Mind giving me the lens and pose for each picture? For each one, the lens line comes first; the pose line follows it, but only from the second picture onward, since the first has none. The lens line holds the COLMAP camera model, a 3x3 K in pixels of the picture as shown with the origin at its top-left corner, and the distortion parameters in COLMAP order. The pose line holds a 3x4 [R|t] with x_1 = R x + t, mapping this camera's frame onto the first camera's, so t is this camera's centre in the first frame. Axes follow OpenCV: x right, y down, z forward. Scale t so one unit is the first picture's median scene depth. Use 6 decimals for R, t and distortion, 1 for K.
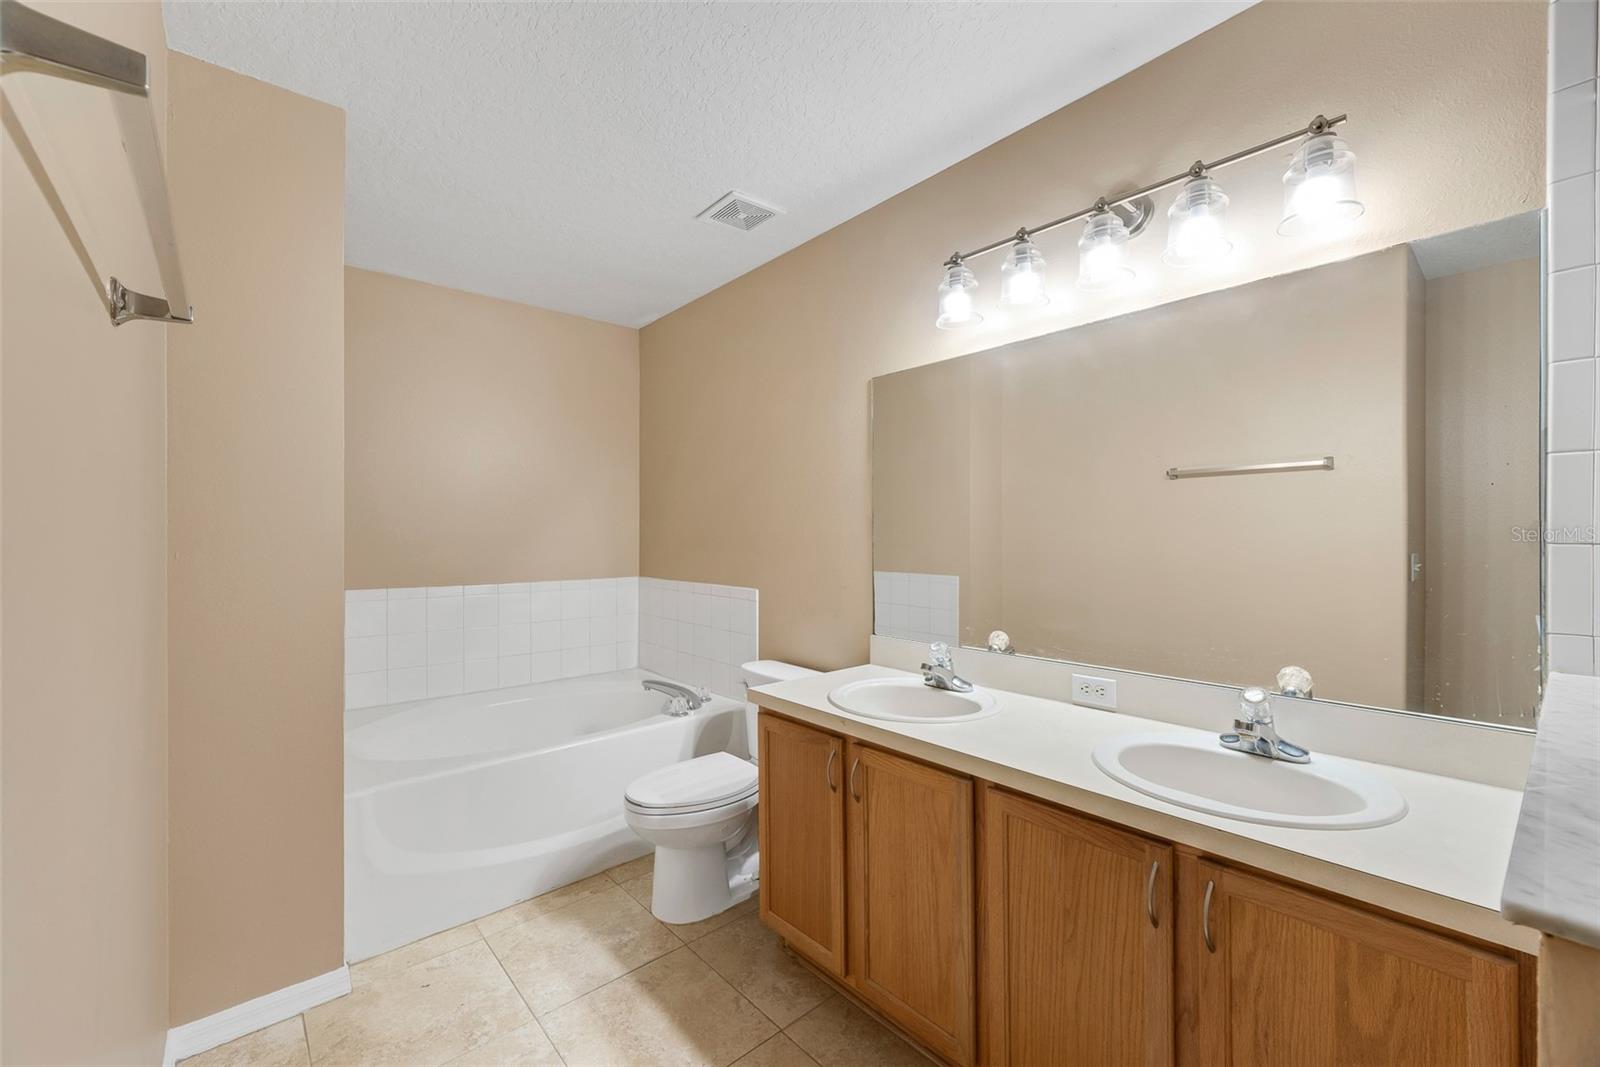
lens RADIAL K [[645.8, 0, 793.8], [0, 645.8, 541.4], [0, 0, 1]] dist [-0.002374, -0.000102]
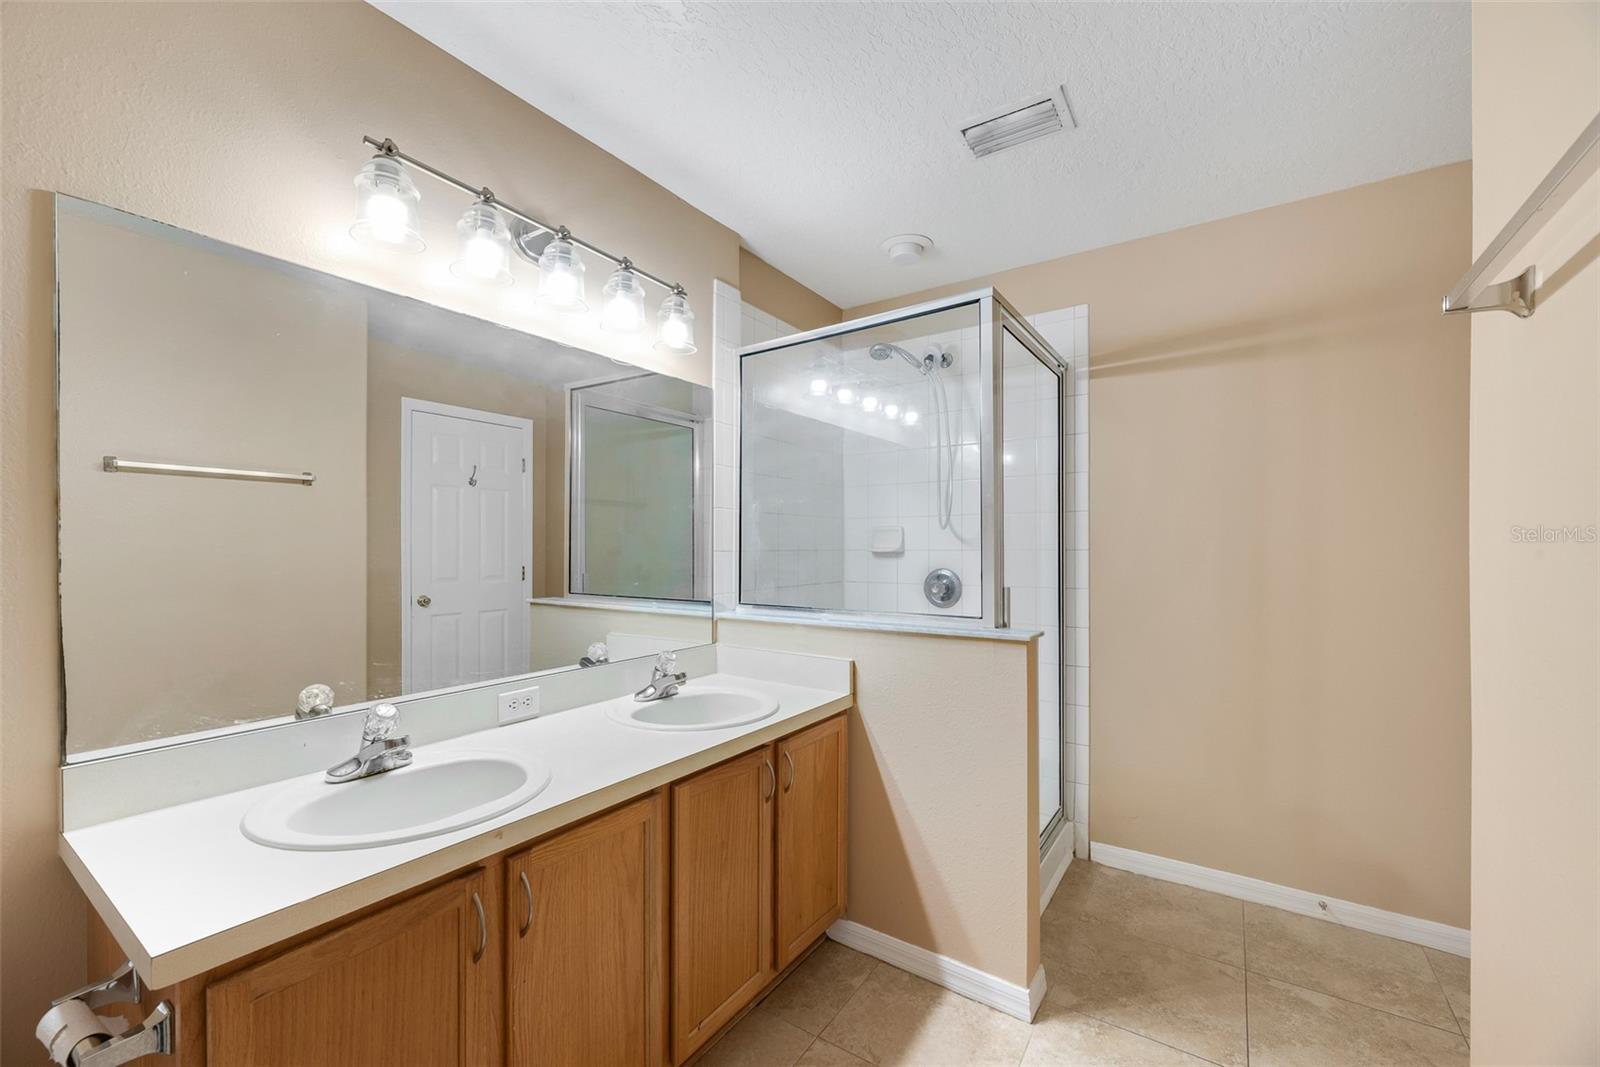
lens RADIAL K [[639.4, 0, 811.3], [0, 639.4, 549.8], [0, 0, 1]] dist [-0.000714, -0.000035]
pose [[-0.277383, 0.004139, 0.960750, -0.541919], [0.007468, 0.999970, -0.002152, 0.001533], [-0.960730, 0.006577, -0.277406, 0.766379]]
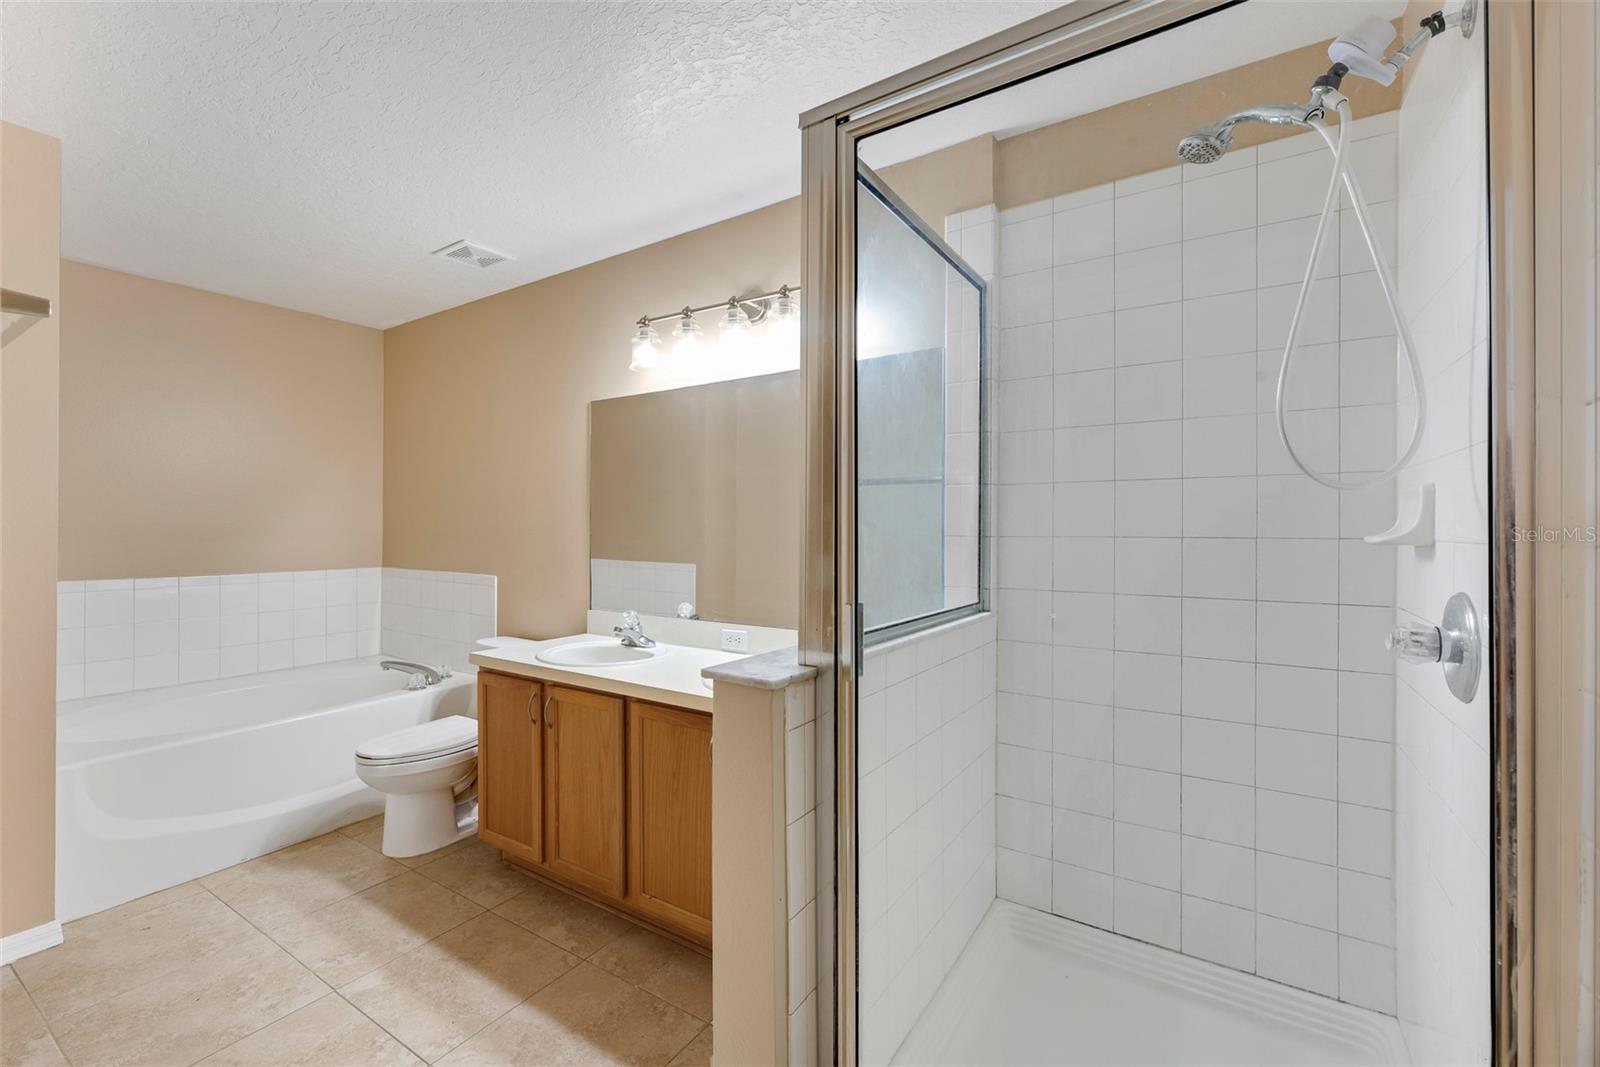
lens RADIAL K [[668.7, 0, 800.0], [0, 668.7, 533.5], [0, 0, 1]] dist [-0.001583, -0.000562]
pose [[0.955932, 0.005189, 0.293542, 0.155374], [-0.004349, 0.999984, -0.003512, 0.002026], [-0.293556, 0.002080, 0.955940, -0.402742]]
